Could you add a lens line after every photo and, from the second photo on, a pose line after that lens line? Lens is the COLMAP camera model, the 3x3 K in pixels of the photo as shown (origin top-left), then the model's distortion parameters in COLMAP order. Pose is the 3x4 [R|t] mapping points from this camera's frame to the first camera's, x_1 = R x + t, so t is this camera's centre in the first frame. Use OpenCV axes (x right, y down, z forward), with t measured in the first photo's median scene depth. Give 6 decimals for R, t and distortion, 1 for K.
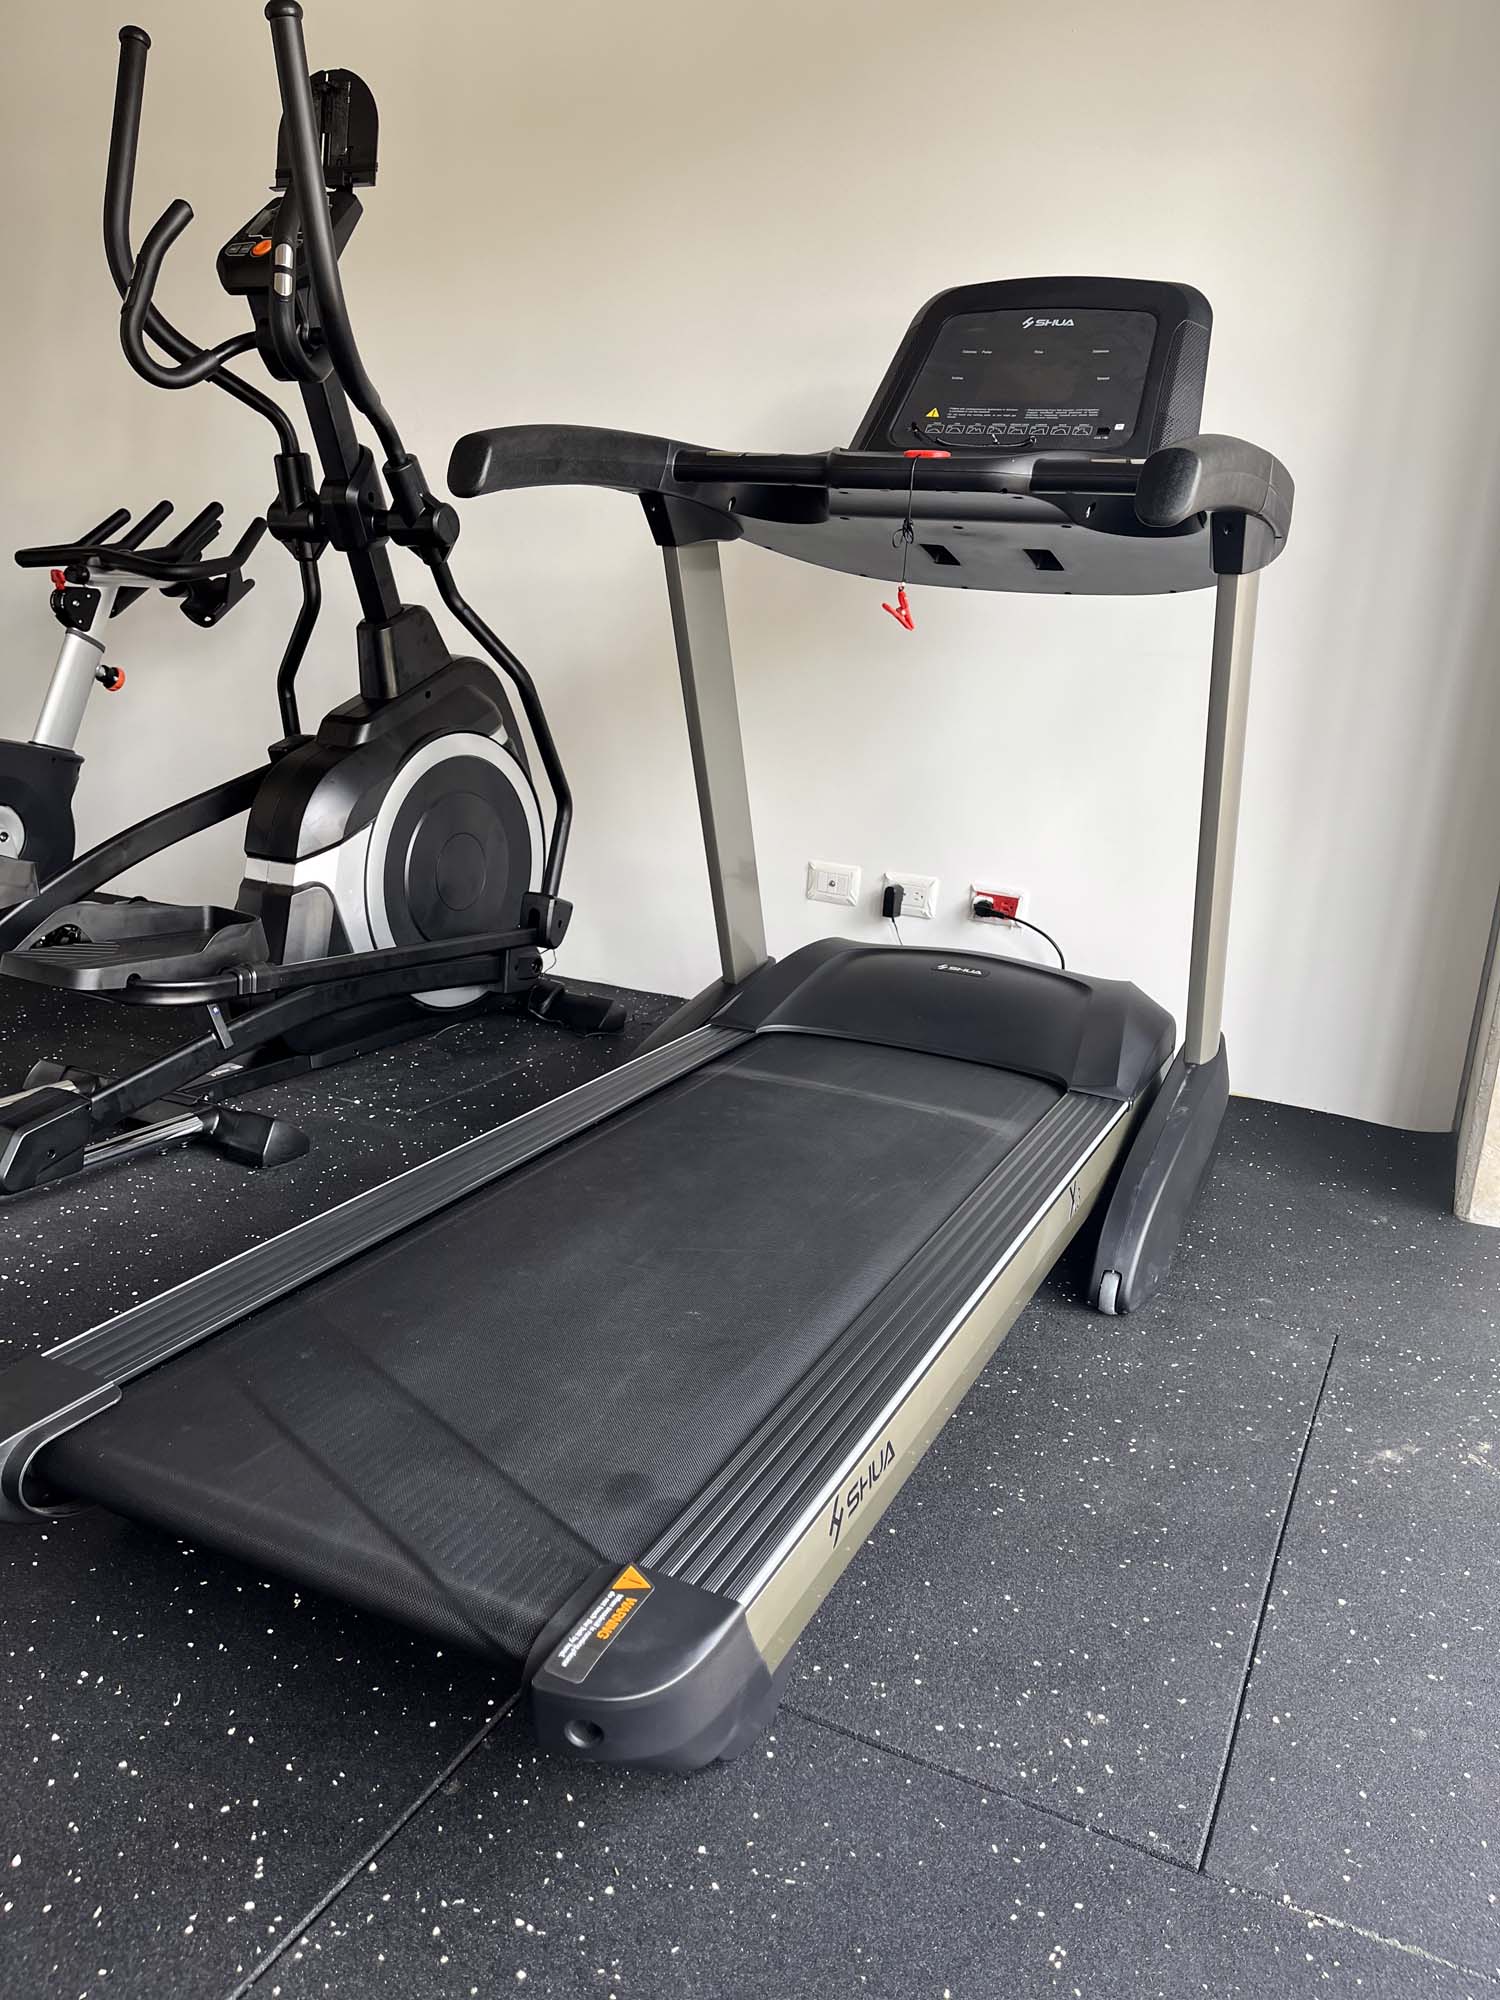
lens RADIAL K [[1498.5, 0, 750.0], [0, 1498.5, 1000.0], [0, 0, 1]] dist [0.073598, -0.107752]
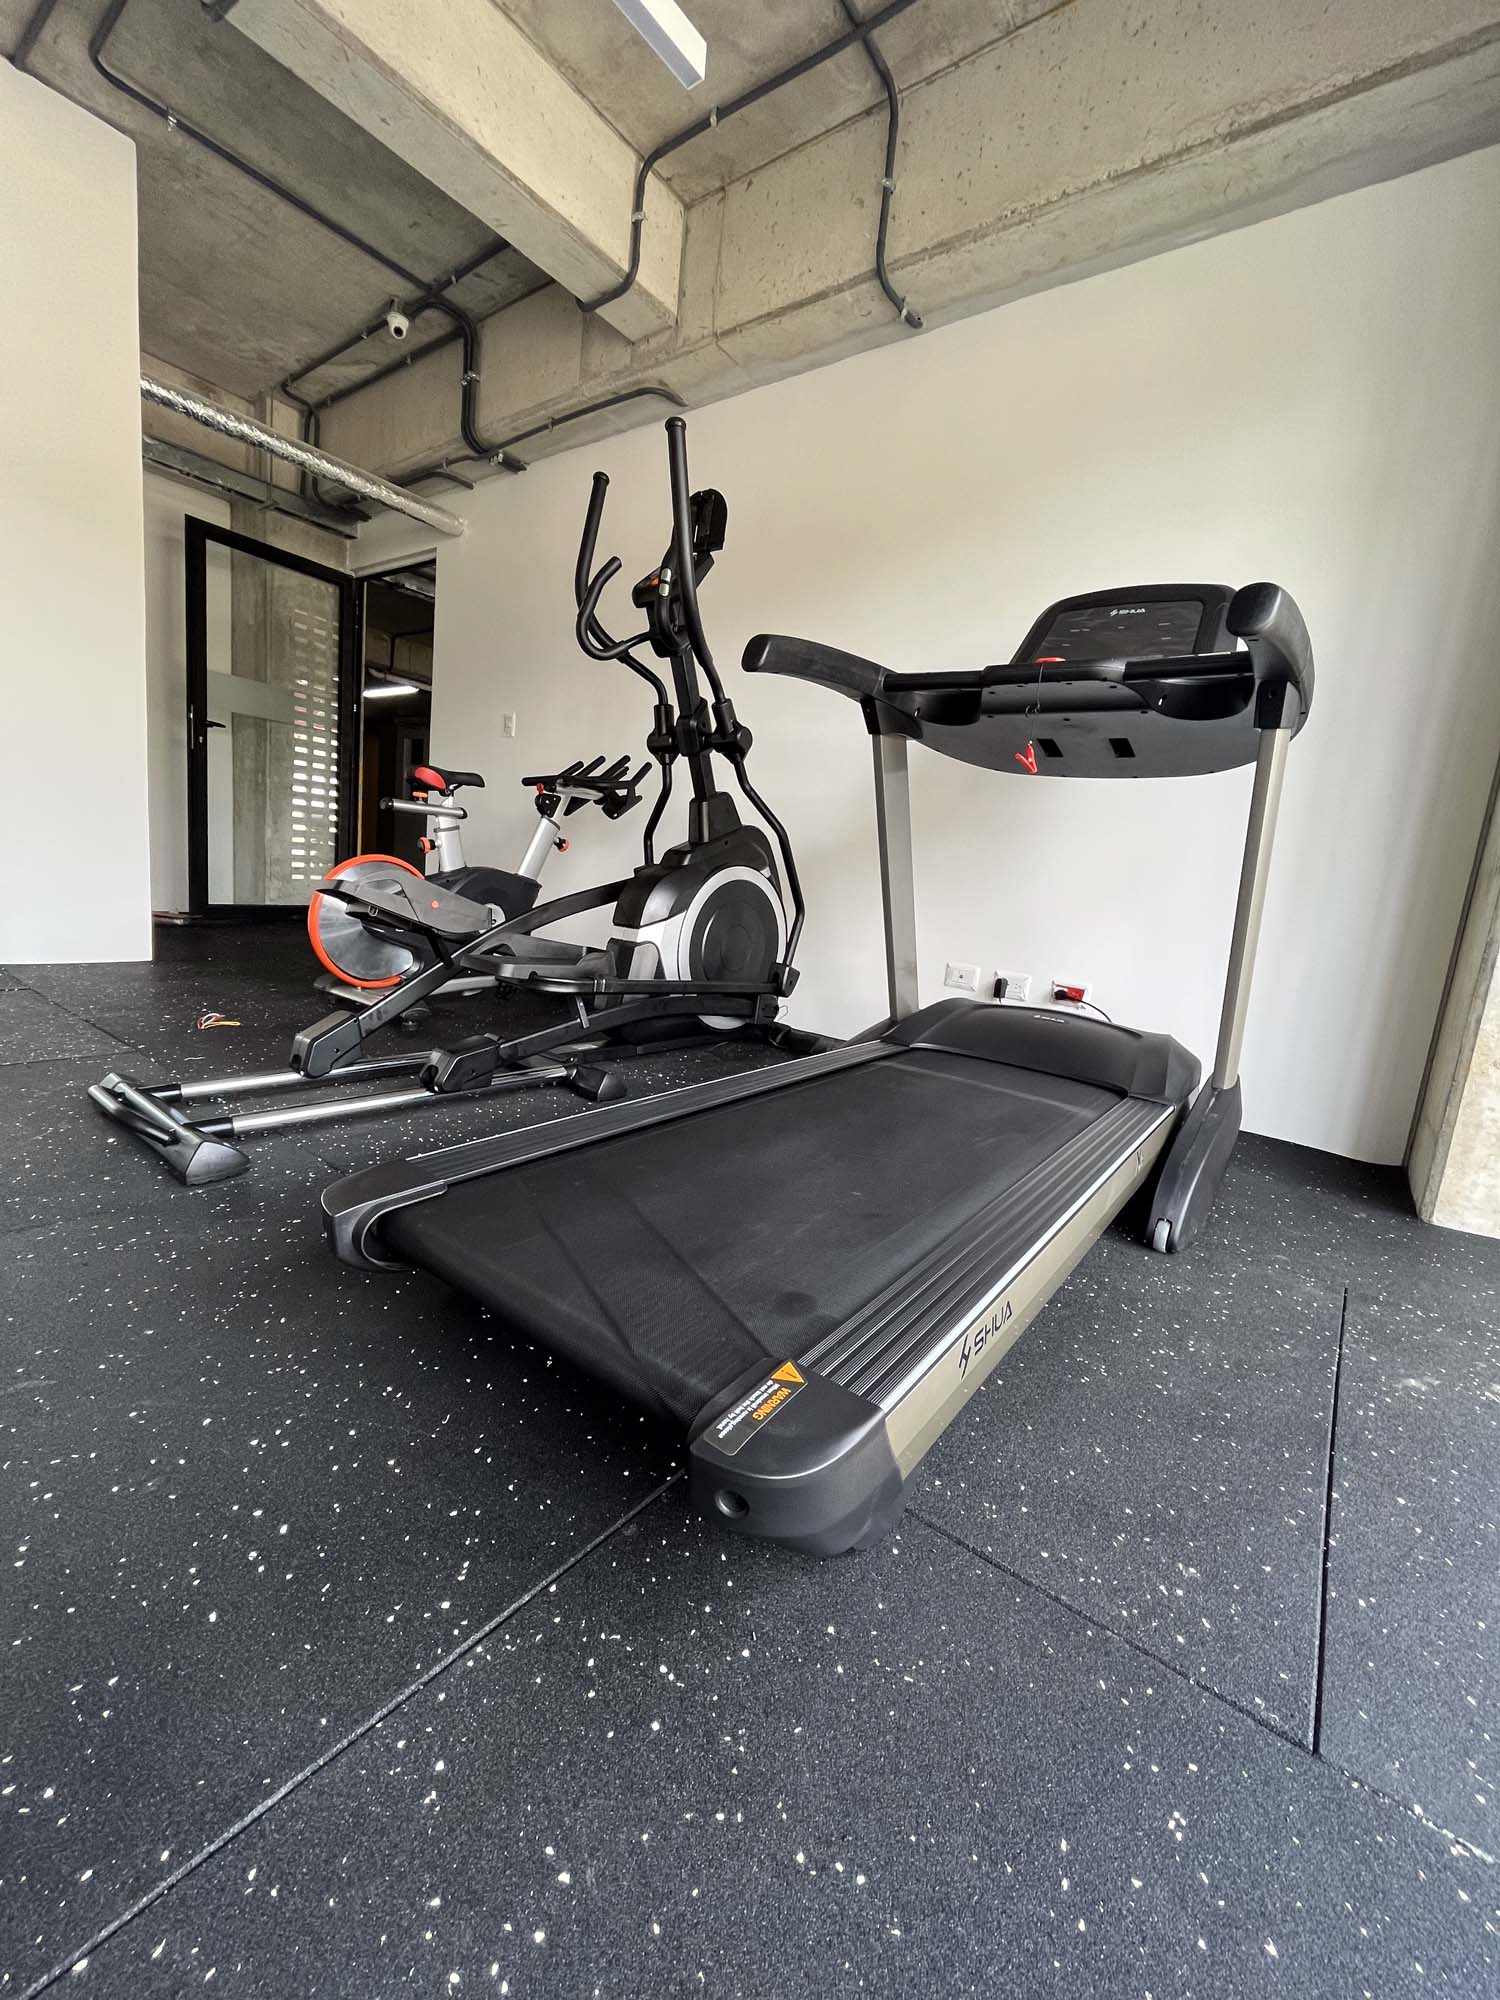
lens RADIAL K [[809.8, 0, 752.9], [0, 809.8, 993.5], [0, 0, 1]] dist [-0.003937, -0.000686]
pose [[0.980519, 0.068130, -0.184232, -0.007603], [-0.089137, 0.990119, -0.108256, 0.121674], [0.175036, 0.122568, 0.976903, 0.260543]]
